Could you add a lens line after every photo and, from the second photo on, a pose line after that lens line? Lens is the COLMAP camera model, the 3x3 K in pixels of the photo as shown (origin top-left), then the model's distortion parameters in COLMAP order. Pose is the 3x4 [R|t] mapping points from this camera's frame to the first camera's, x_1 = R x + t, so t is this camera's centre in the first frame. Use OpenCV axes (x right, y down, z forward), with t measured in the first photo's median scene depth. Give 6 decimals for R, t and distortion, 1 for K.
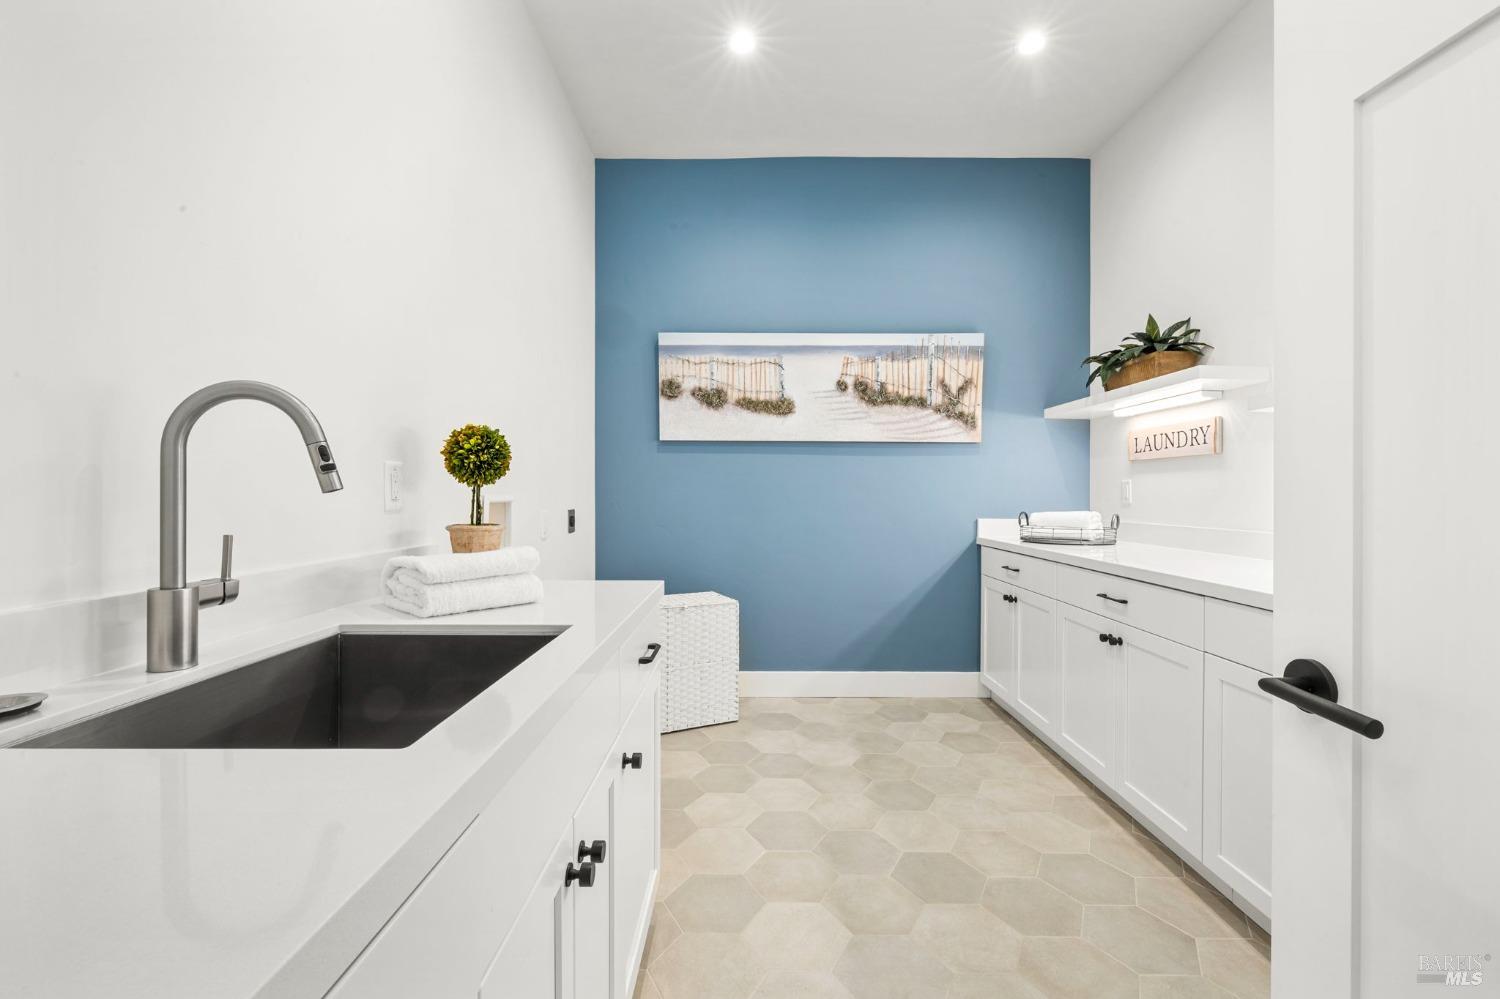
lens RADIAL K [[626.4, 0, 750.0], [0, 626.4, 499.5], [0, 0, 1]] dist [-0.000144, 0.000097]
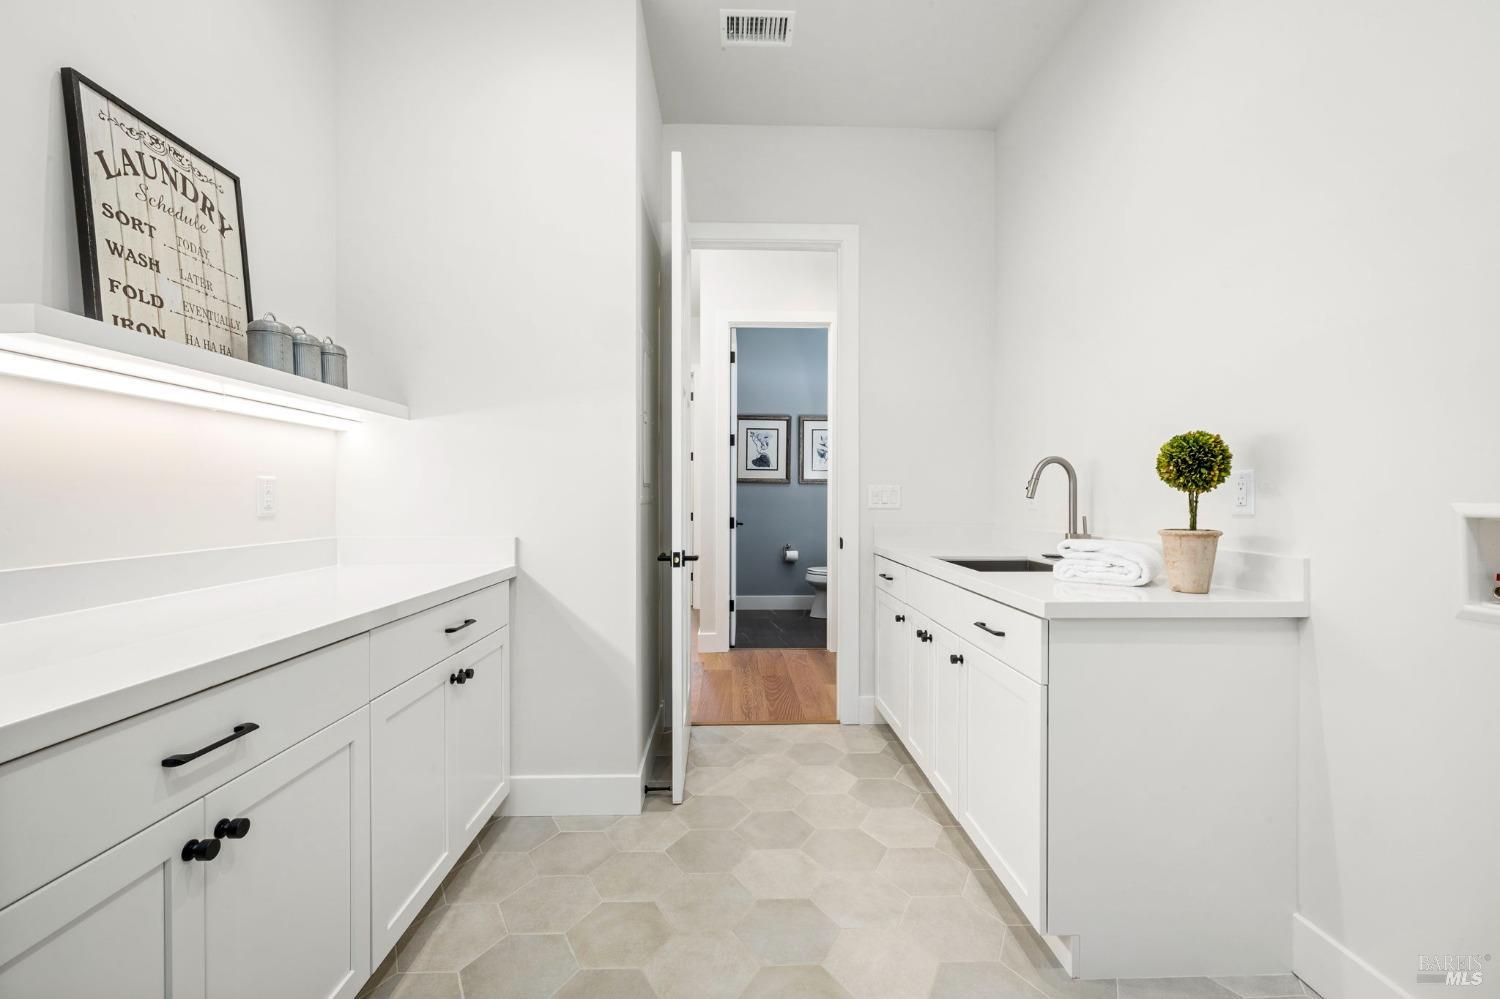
lens RADIAL K [[626.4, 0, 750.0], [0, 626.4, 499.5], [0, 0, 1]] dist [-0.000144, 0.000097]
pose [[-0.999488, -0.001333, -0.031982, 0.305428], [-0.001637, 0.999954, 0.009475, -0.016539], [0.031967, 0.009523, -0.999444, 1.947090]]
